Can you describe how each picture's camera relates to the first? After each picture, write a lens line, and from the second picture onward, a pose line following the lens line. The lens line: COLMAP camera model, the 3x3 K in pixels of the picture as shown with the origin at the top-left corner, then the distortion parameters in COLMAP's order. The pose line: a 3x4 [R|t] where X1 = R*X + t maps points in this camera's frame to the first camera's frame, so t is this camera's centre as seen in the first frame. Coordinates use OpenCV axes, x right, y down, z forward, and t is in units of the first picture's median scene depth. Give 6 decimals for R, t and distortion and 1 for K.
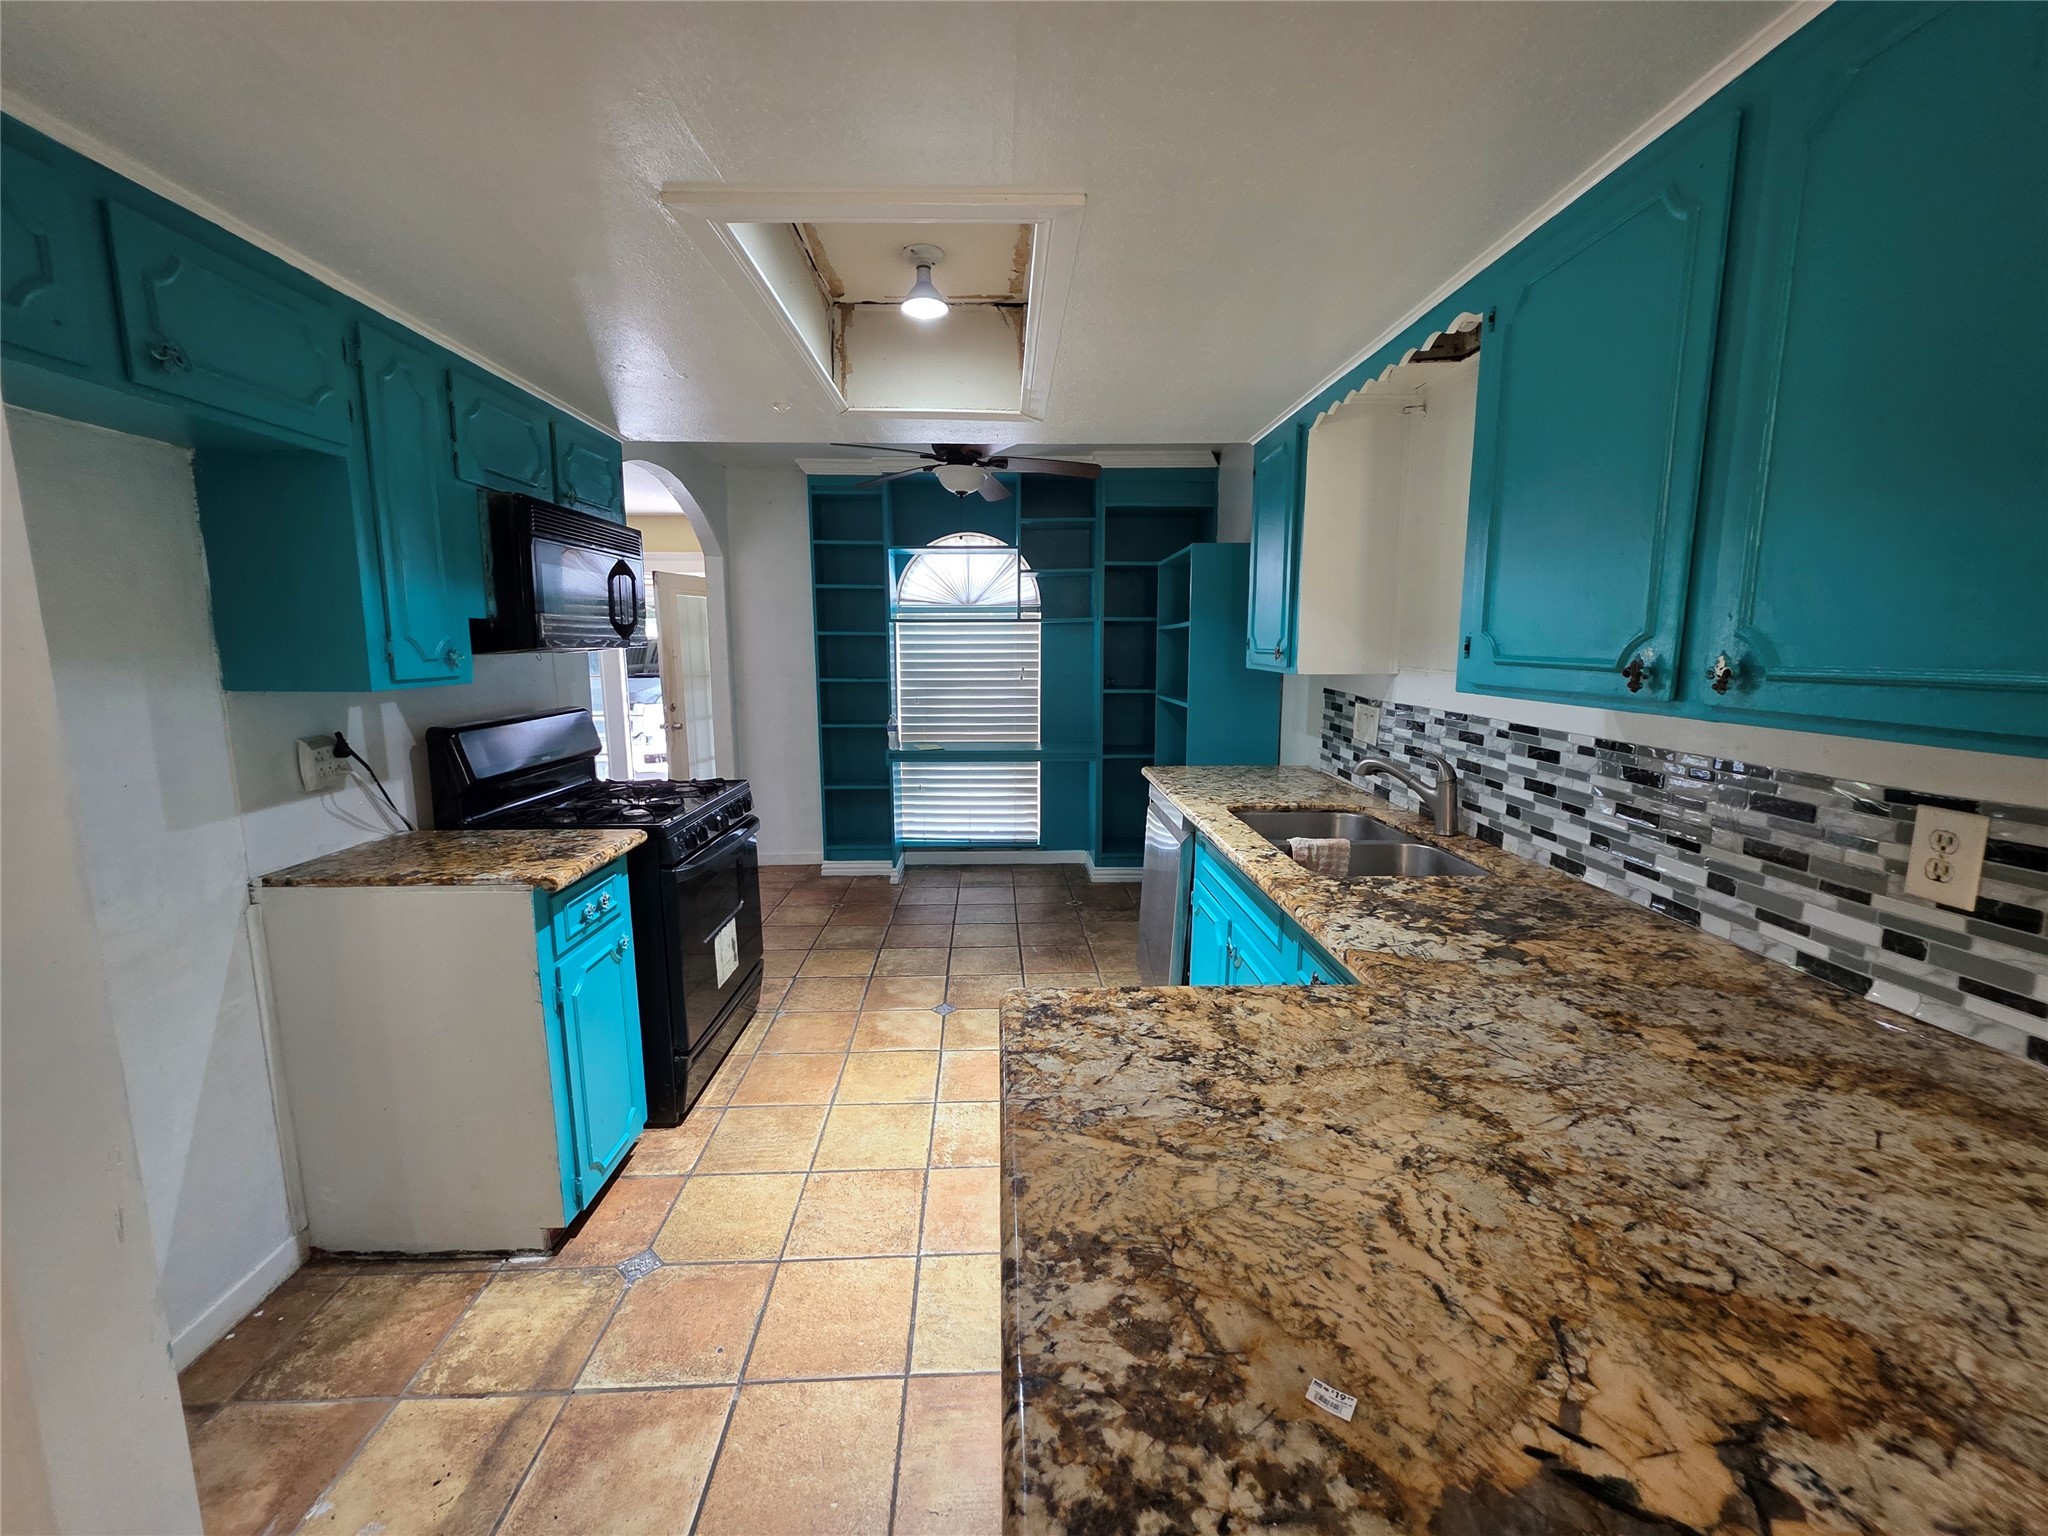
lens RADIAL K [[823.0, 0, 1026.0], [0, 823.0, 764.2], [0, 0, 1]] dist [0.006939, -0.000880]
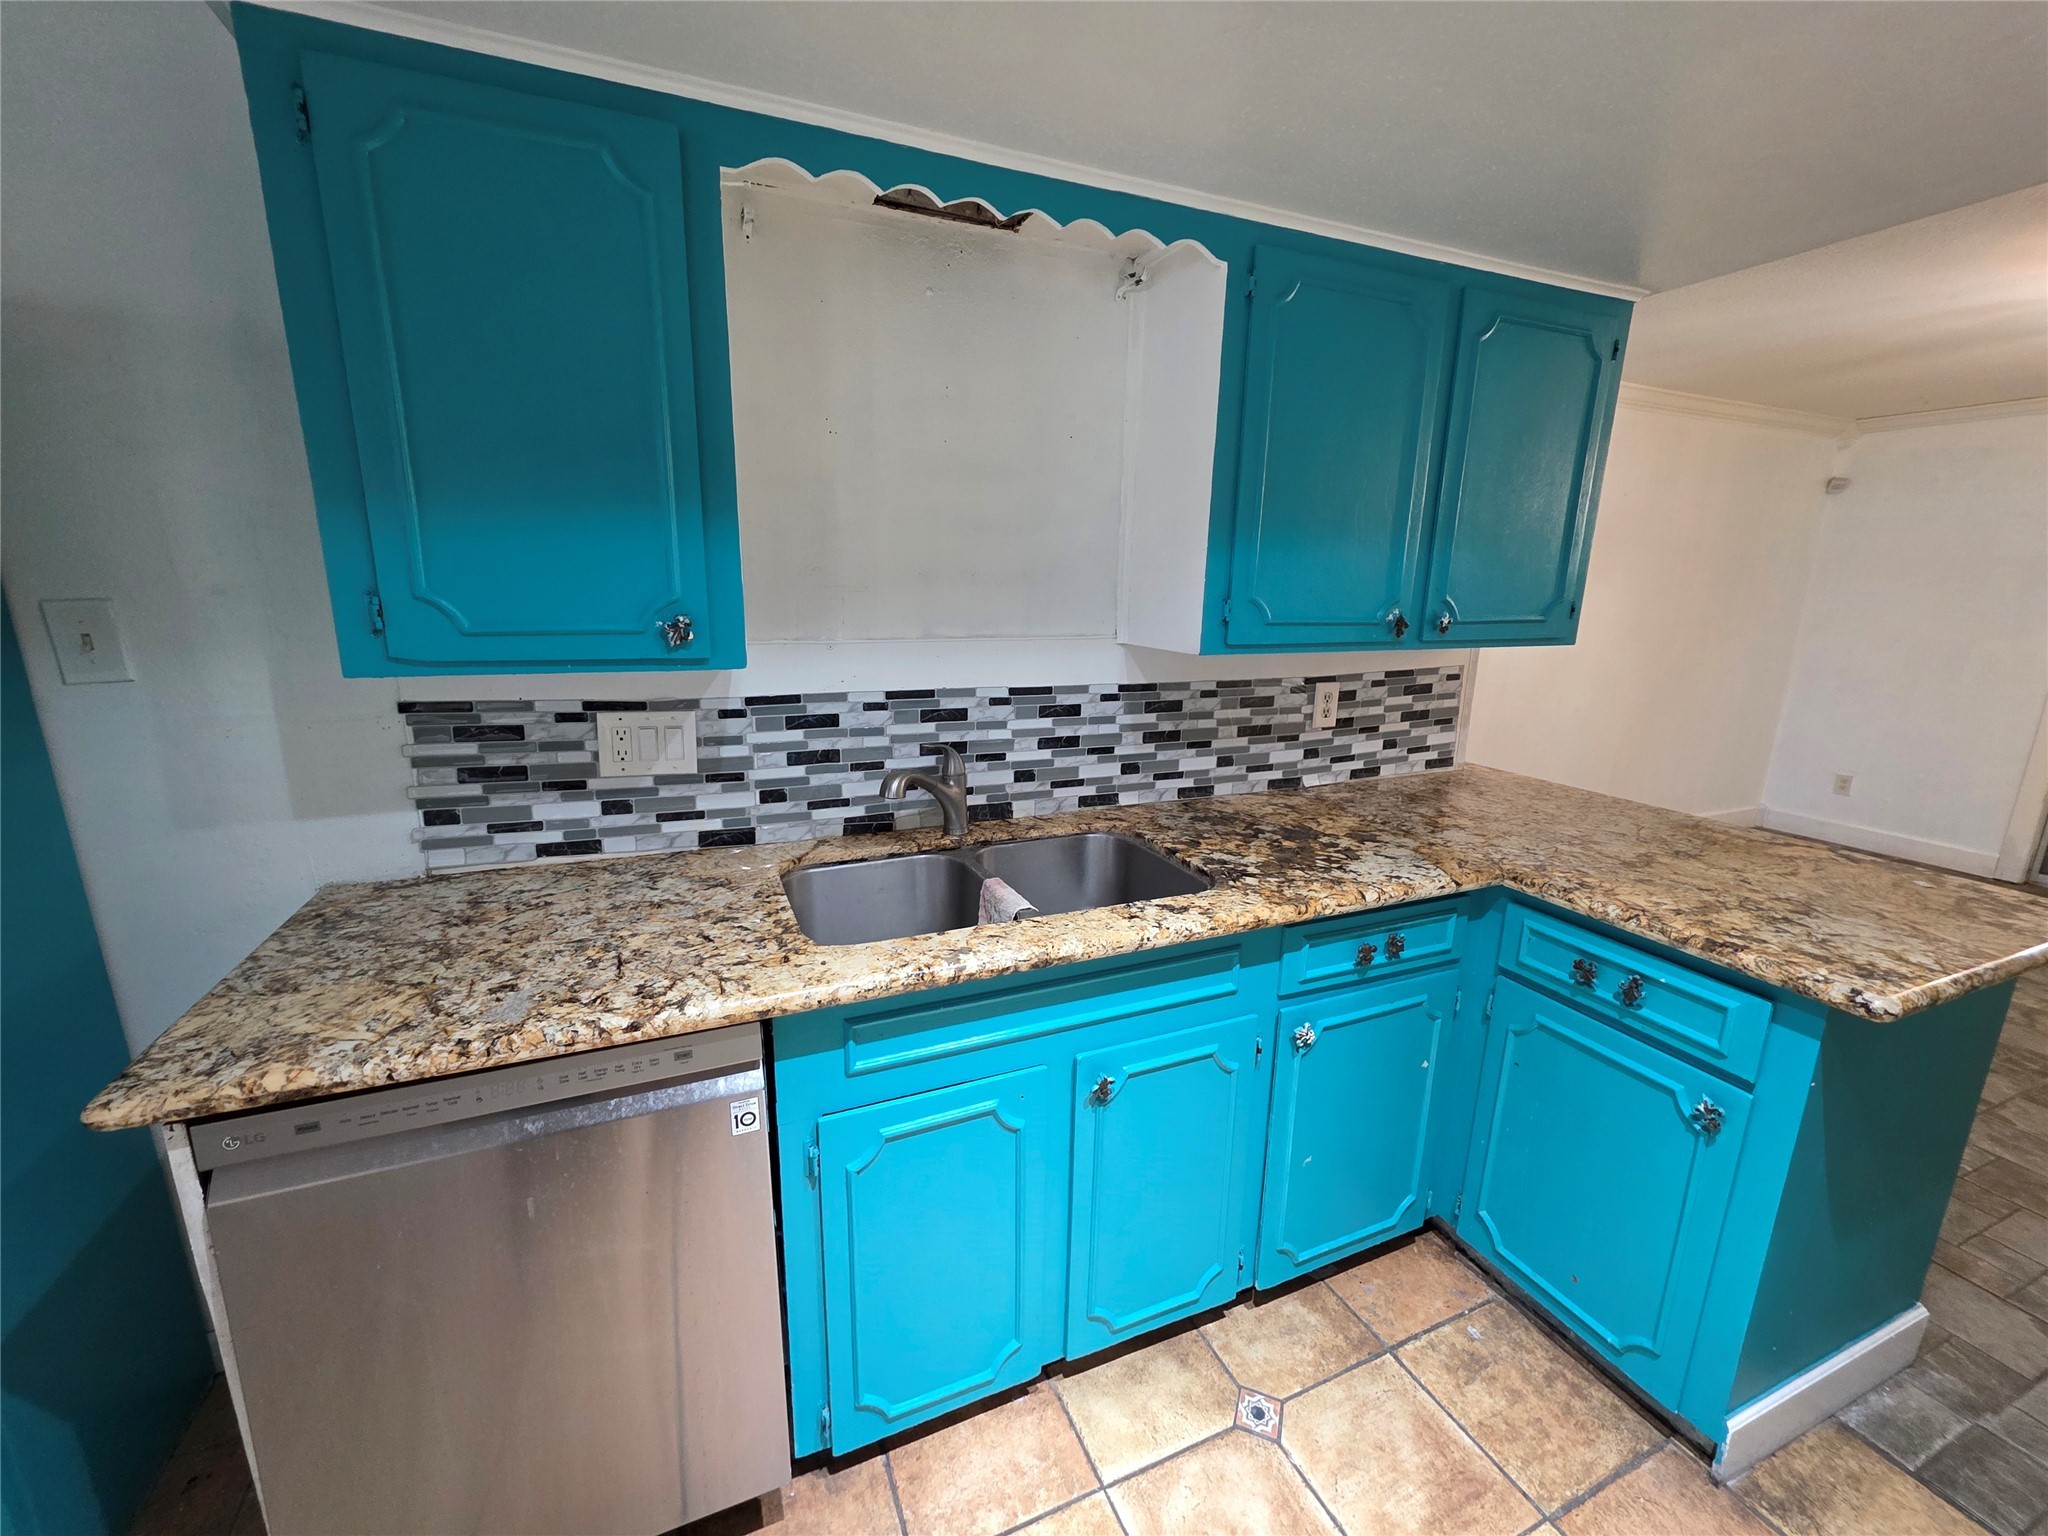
lens RADIAL K [[823.0, 0, 1013.7], [0, 823.0, 764.2], [0, 0, 1]] dist [0.006939, -0.000880]
pose [[-0.353268, -0.213708, 0.910786, -0.432284], [0.125673, 0.953894, 0.272568, -0.334595], [-0.927043, 0.210750, -0.310123, 1.967083]]
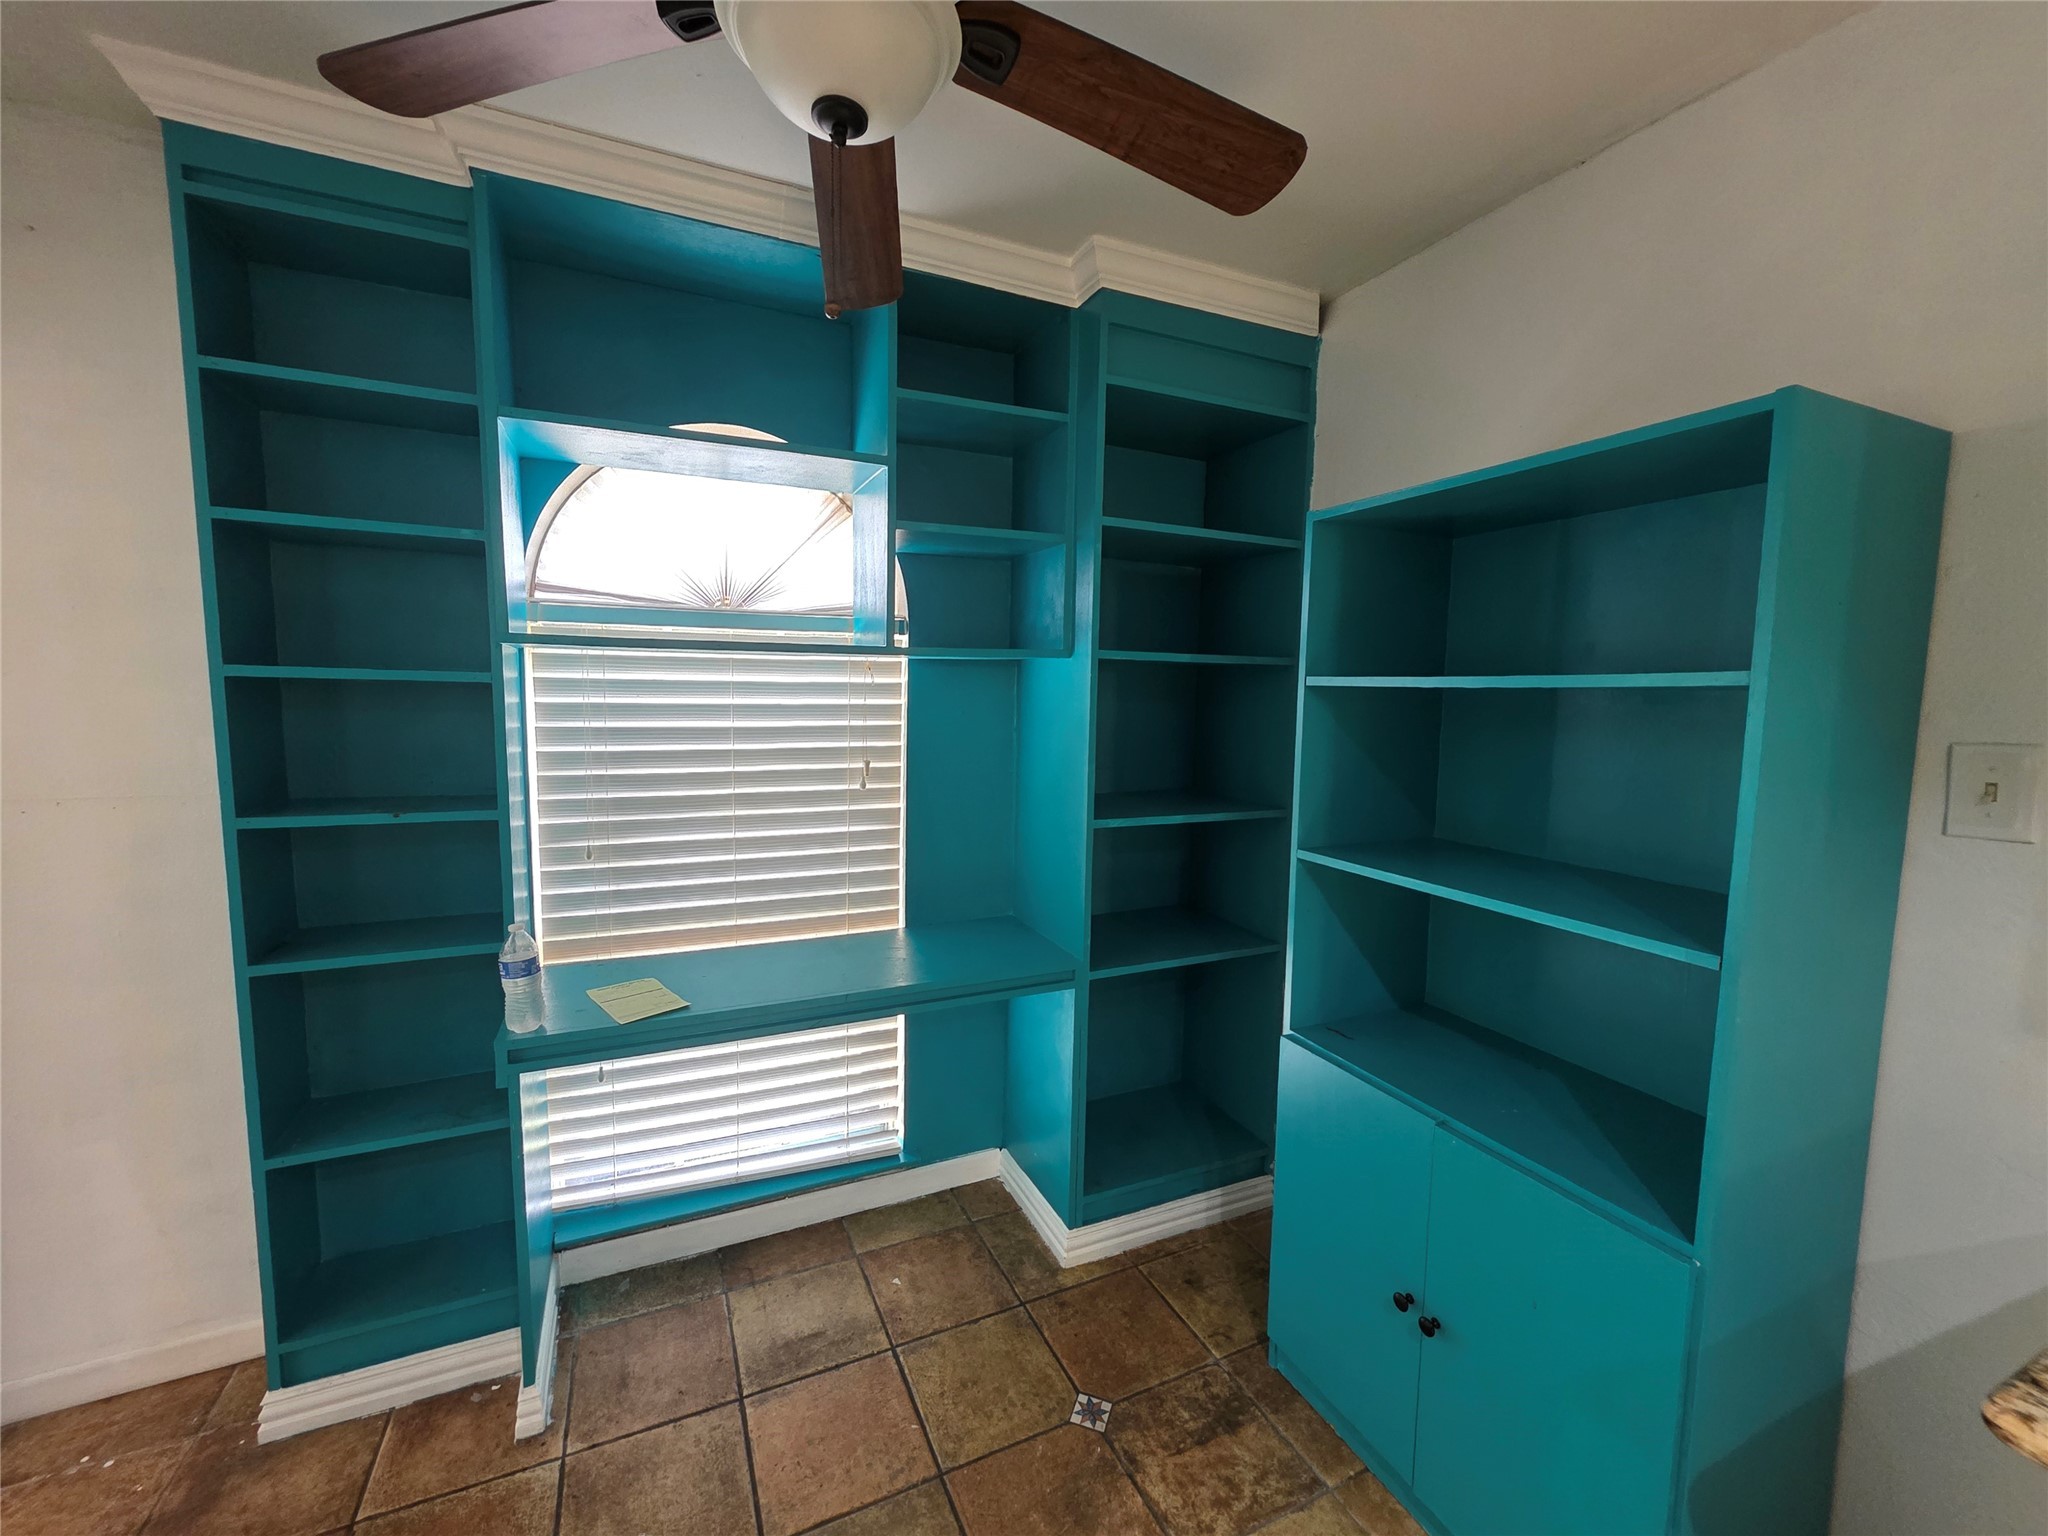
lens RADIAL K [[823.0, 0, 1011.3], [0, 823.0, 764.5], [0, 0, 1]] dist [0.006939, -0.000880]
pose [[0.925142, -0.019924, 0.379098, -0.095270], [0.037038, 0.998595, -0.037904, -0.095282], [-0.377810, 0.049108, 0.924580, 0.568335]]
